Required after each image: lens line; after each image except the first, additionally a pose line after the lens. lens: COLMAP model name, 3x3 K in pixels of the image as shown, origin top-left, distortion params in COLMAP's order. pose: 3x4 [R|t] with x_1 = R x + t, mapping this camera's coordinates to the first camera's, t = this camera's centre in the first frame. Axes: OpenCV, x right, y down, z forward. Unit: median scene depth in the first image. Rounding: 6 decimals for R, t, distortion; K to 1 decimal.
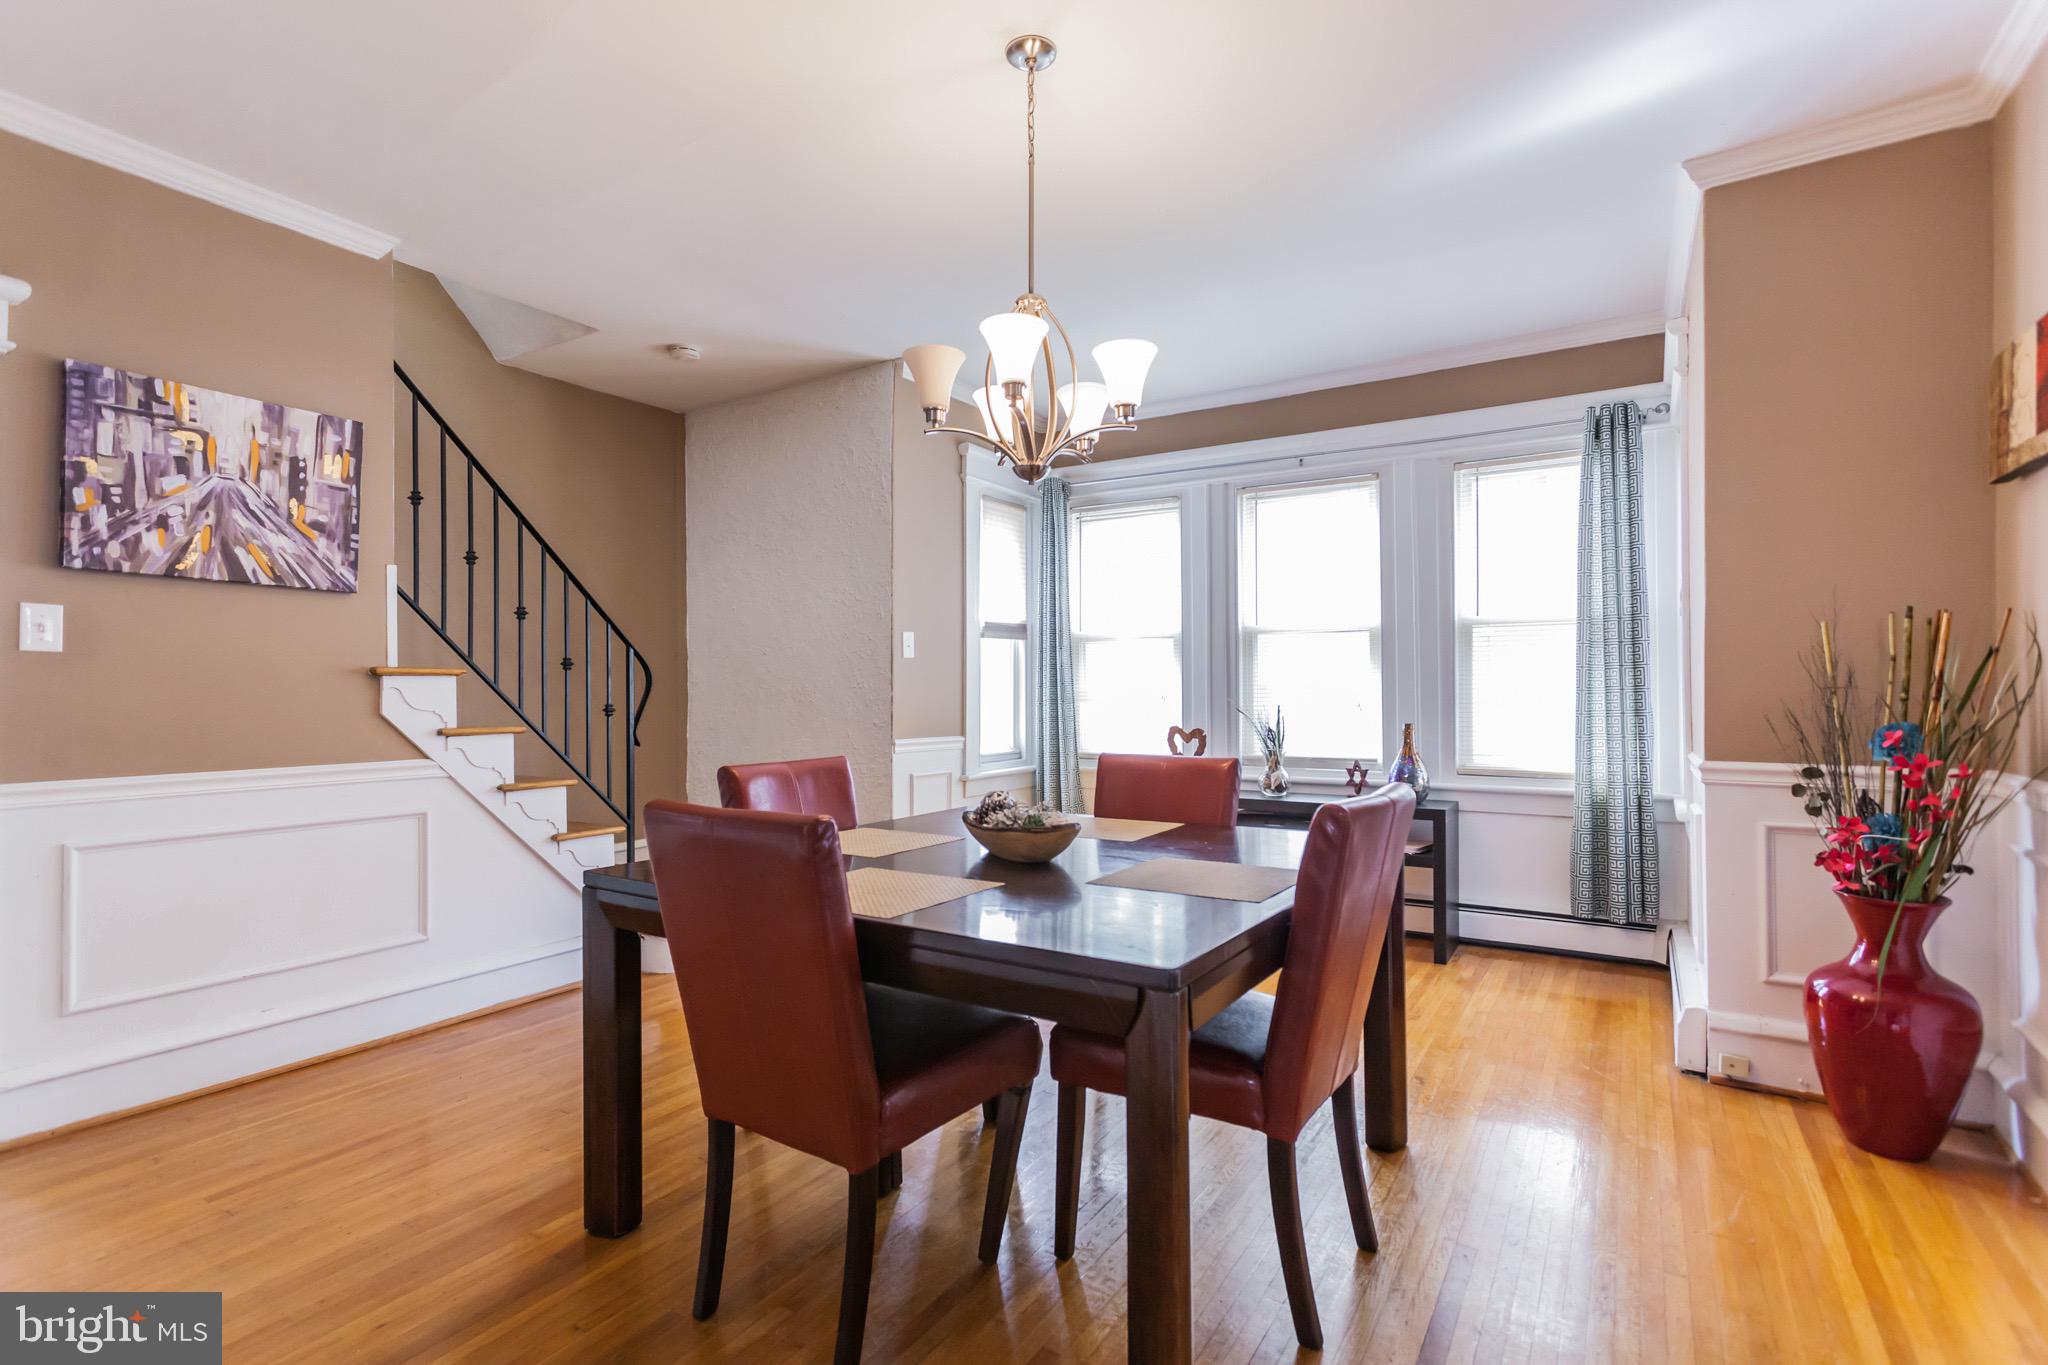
lens RADIAL K [[983.3, 0, 1004.8], [0, 983.3, 689.5], [0, 0, 1]] dist [0.014194, 0.001175]
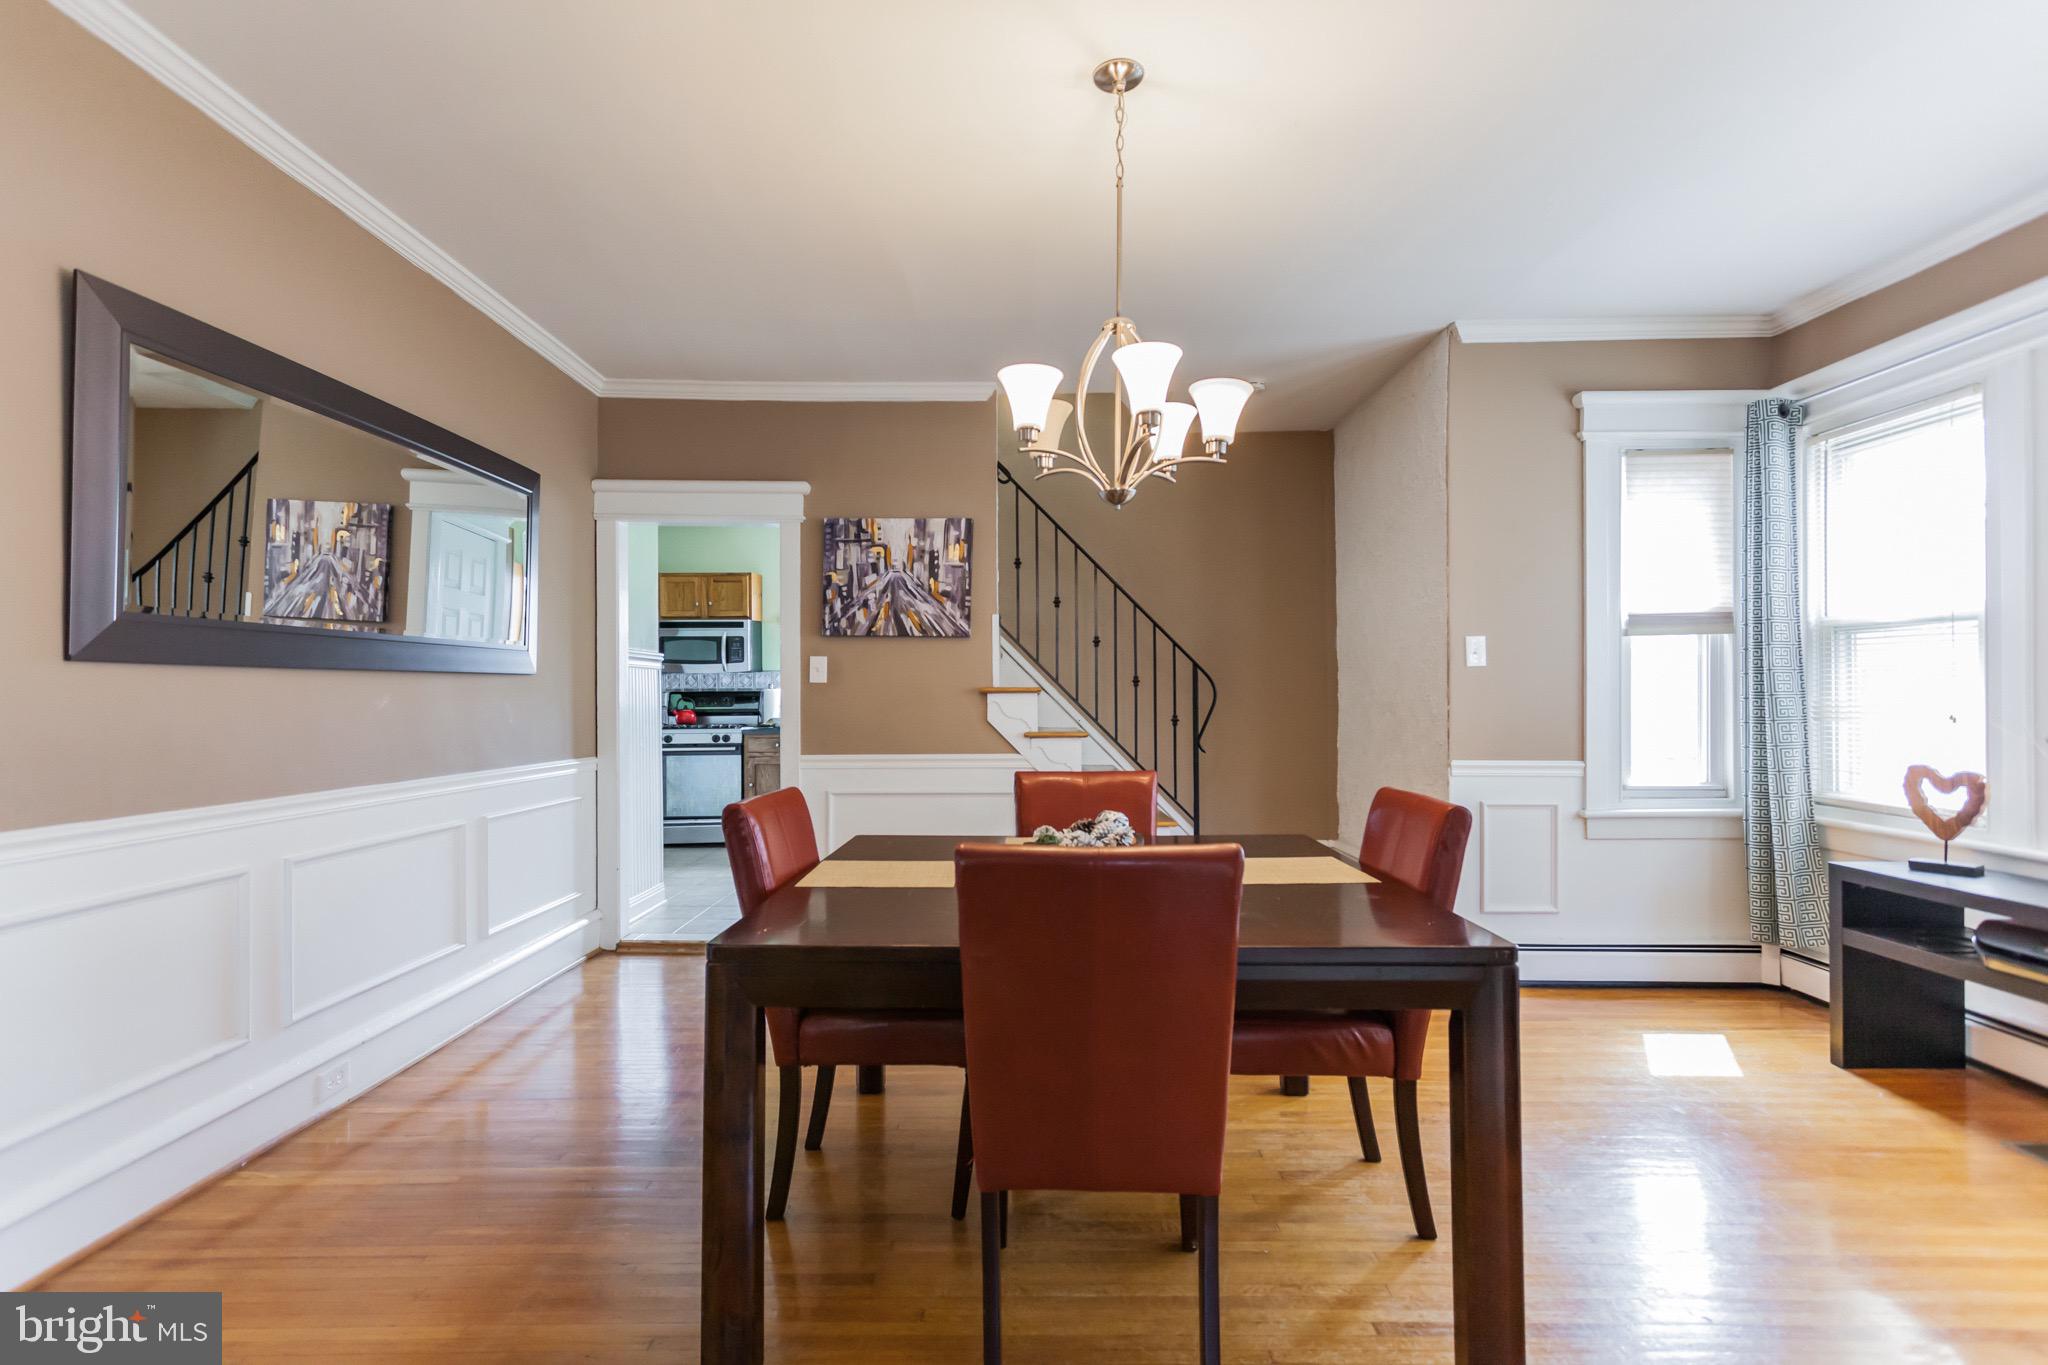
lens RADIAL K [[983.3, 0, 1011.8], [0, 983.3, 680.2], [0, 0, 1]] dist [0.014194, 0.001175]
pose [[0.539047, -0.010493, -0.842210, 0.627880], [0.005357, 0.999945, -0.009030, -0.021779], [0.842259, 0.000356, 0.539074, 0.293448]]
